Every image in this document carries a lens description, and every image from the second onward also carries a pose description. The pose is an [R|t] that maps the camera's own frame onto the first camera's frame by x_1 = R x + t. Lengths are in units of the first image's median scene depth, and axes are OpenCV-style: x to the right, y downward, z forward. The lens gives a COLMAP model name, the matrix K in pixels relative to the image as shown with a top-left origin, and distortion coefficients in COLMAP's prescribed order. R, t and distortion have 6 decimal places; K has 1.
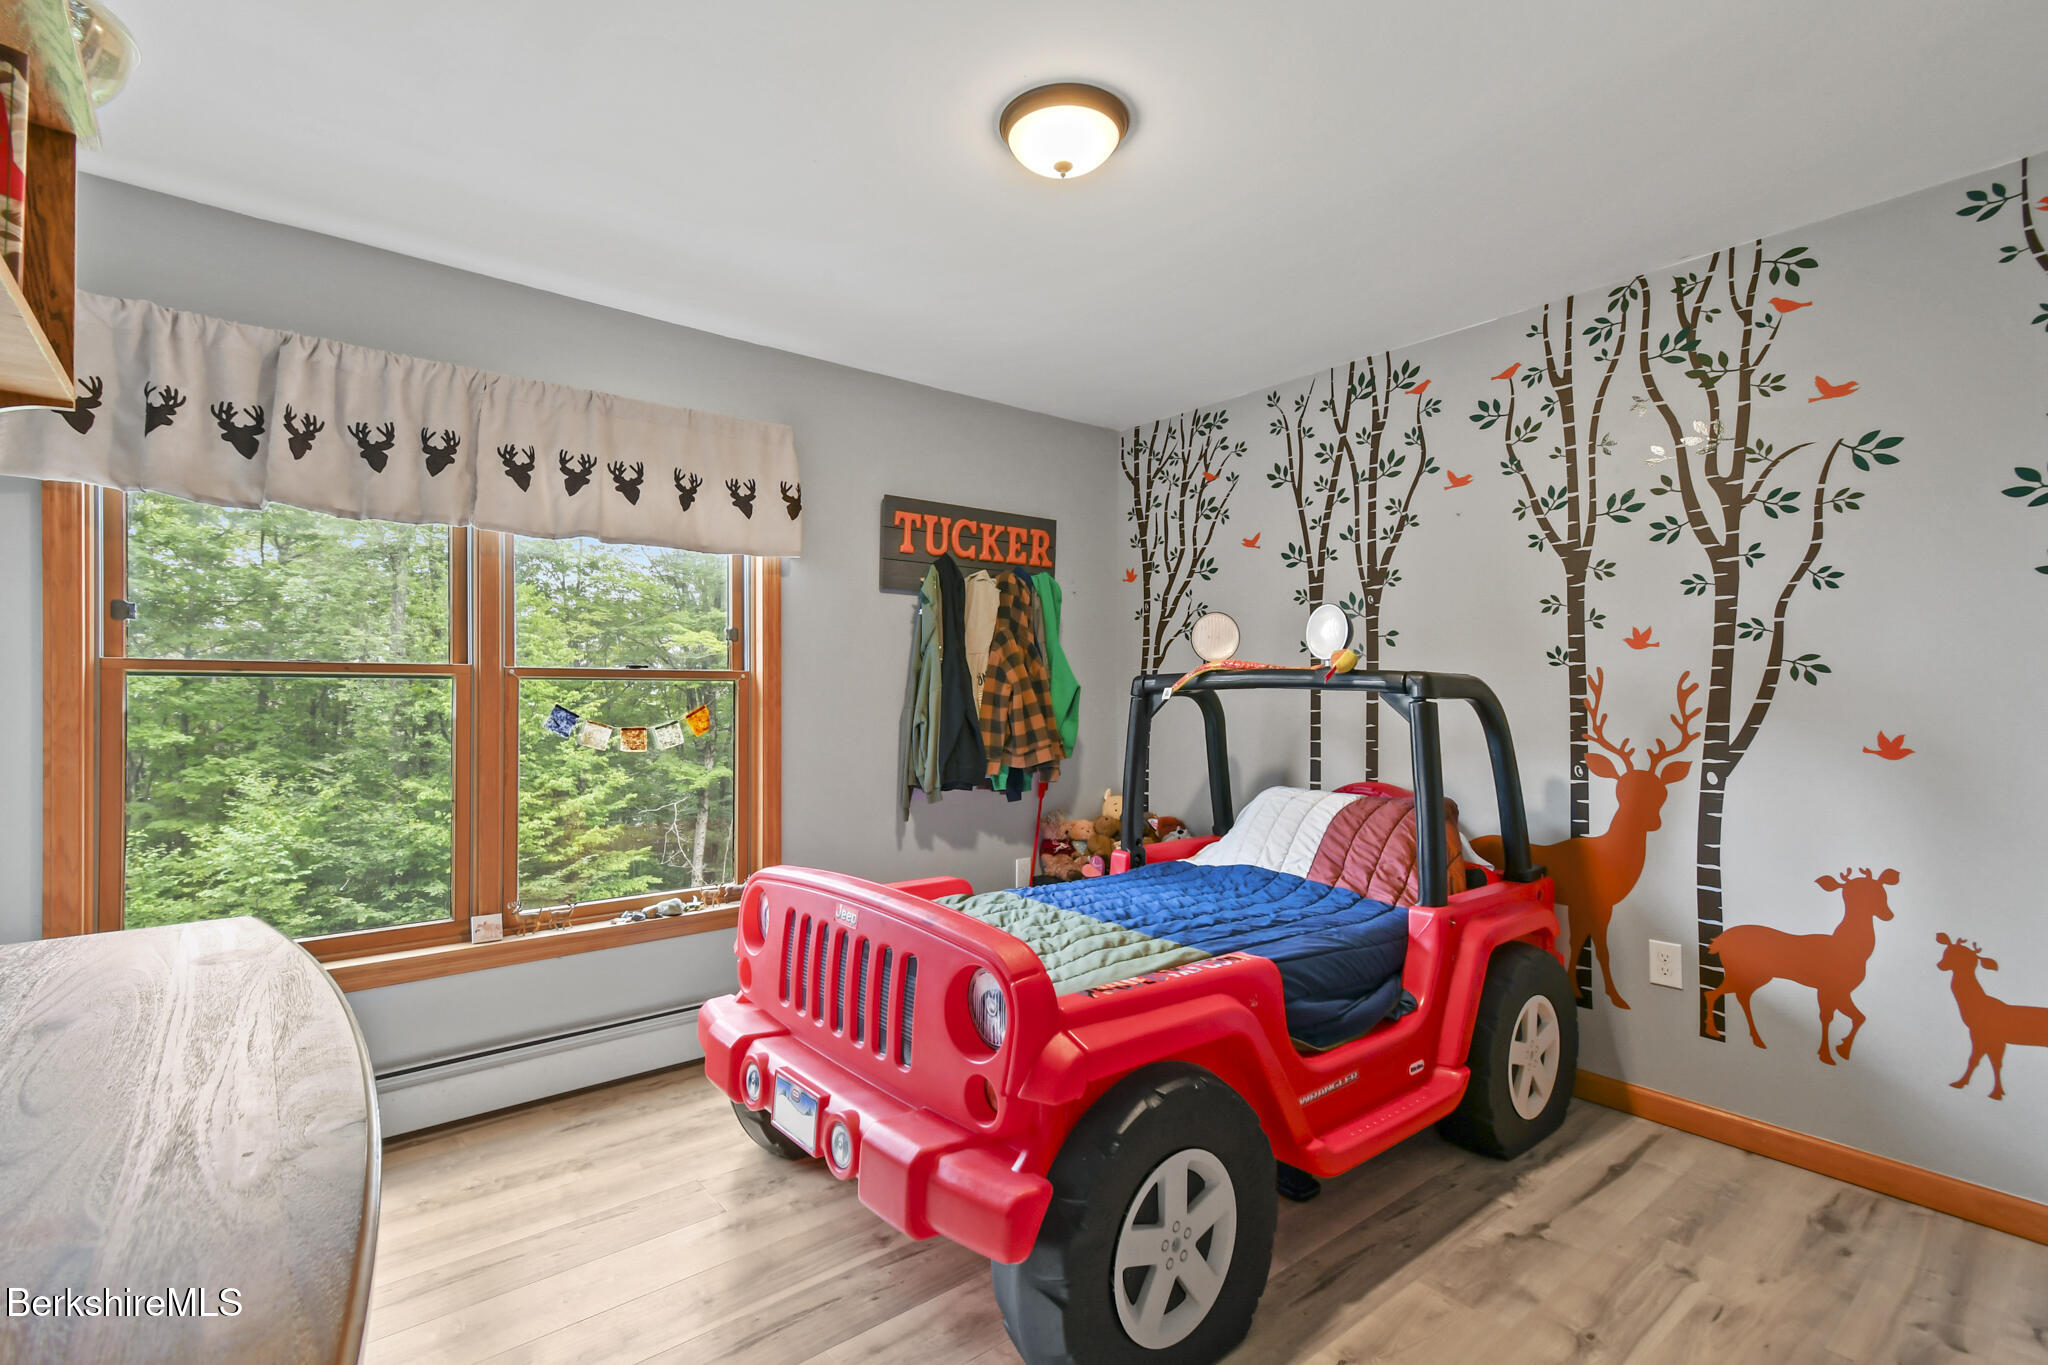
lens RADIAL K [[935.6, 0, 1012.5], [0, 935.6, 689.3], [0, 0, 1]] dist [-0.004487, 0.001117]
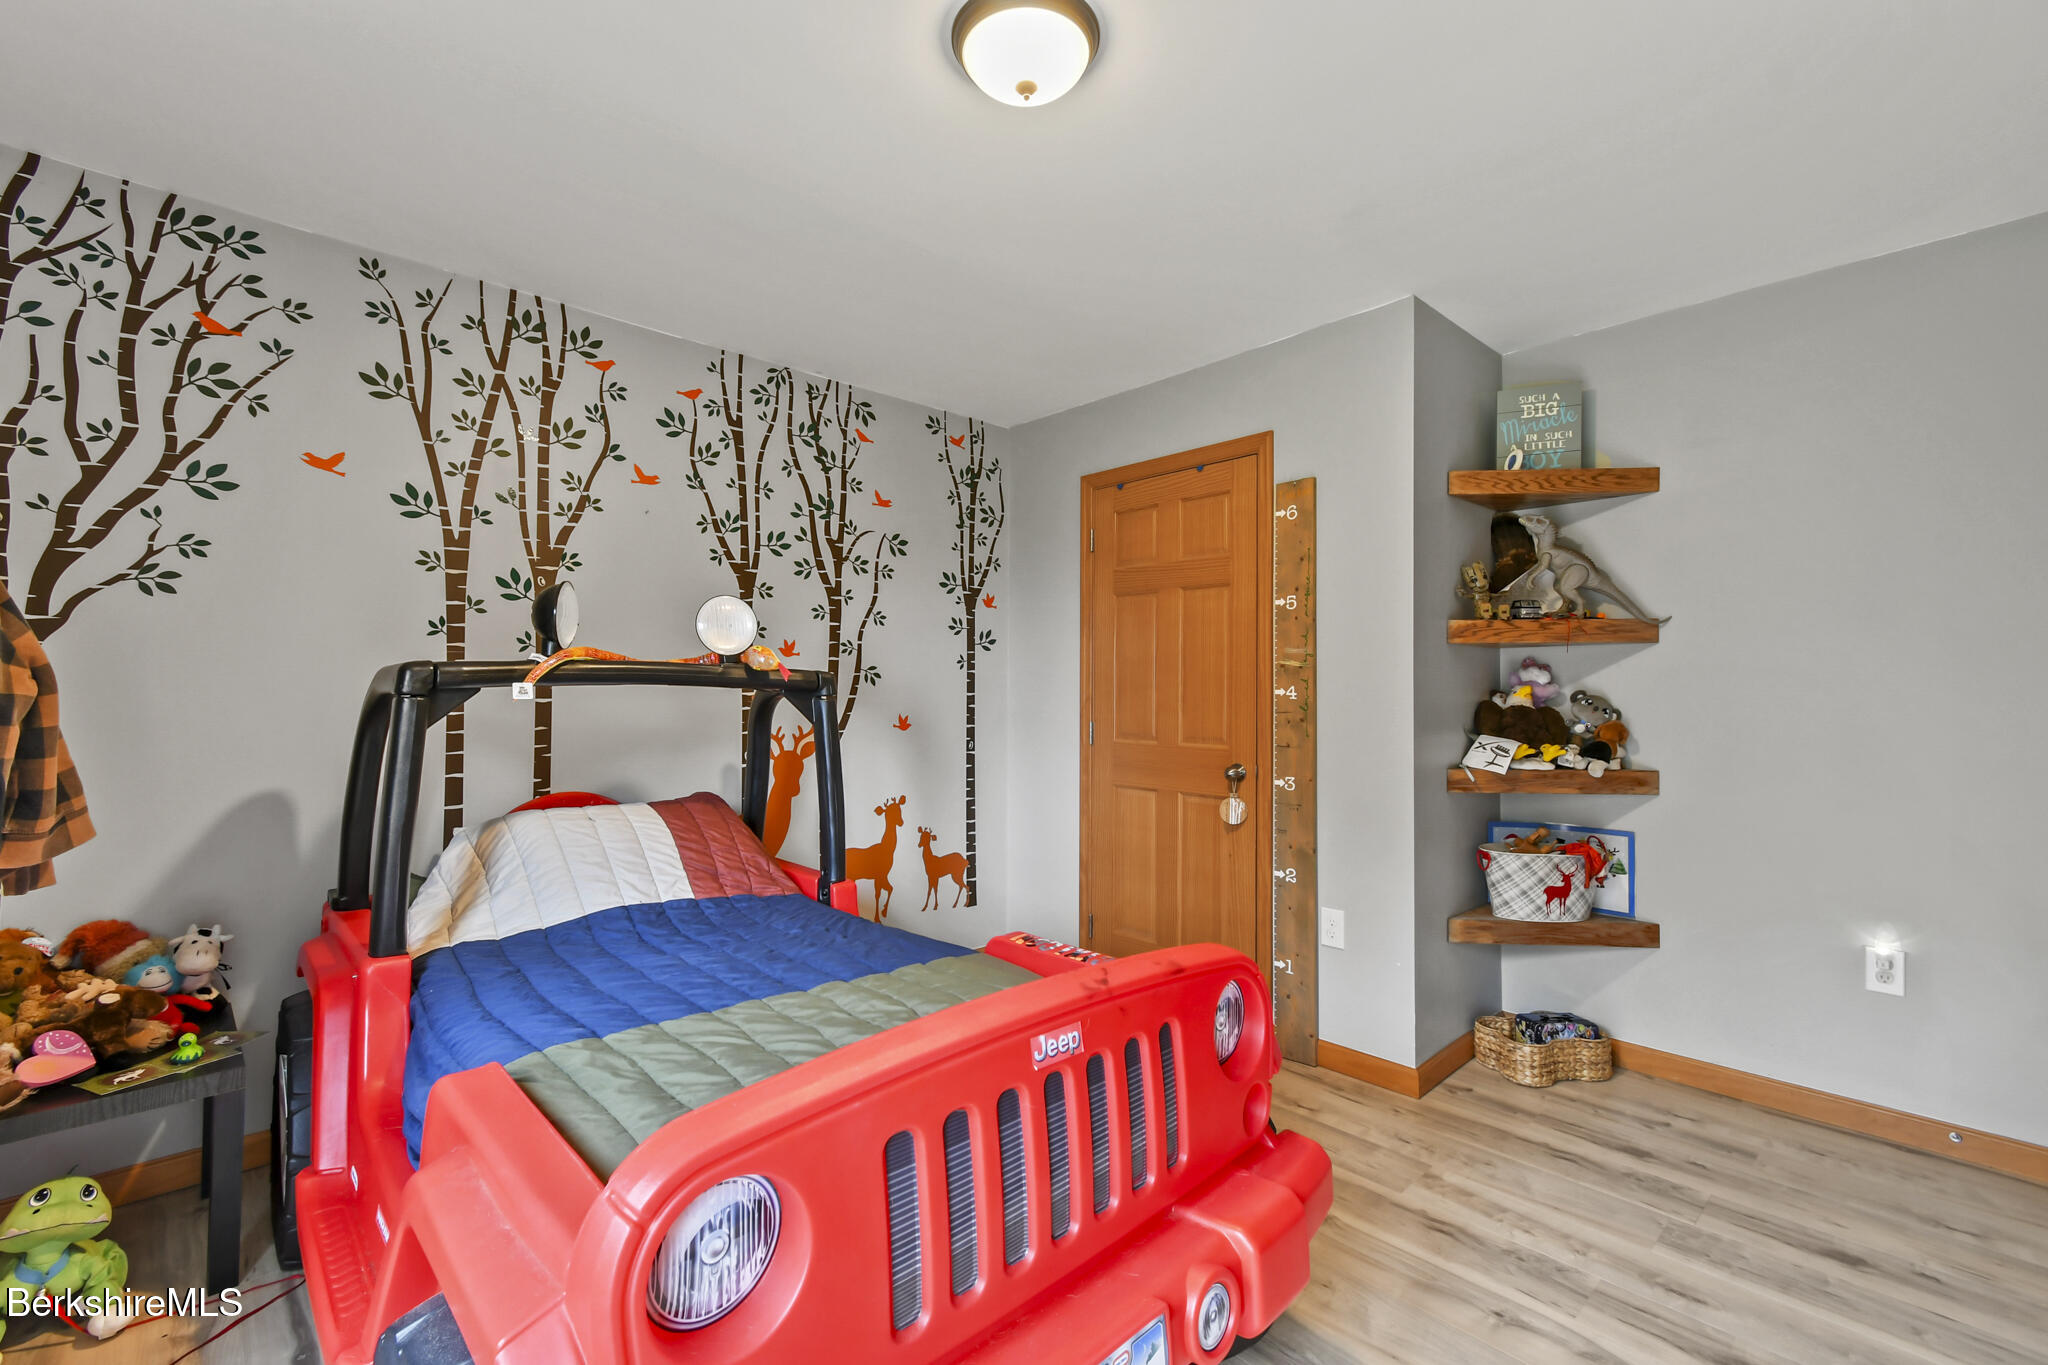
lens RADIAL K [[889.5, 0, 1011.6], [0, 889.5, 684.4], [0, 0, 1]] dist [0.010452, -0.002108]
pose [[-0.081934, 0.010023, 0.996587, -0.541571], [-0.002836, 0.999943, -0.010290, 0.006509], [-0.996634, -0.003670, -0.081901, 0.741554]]
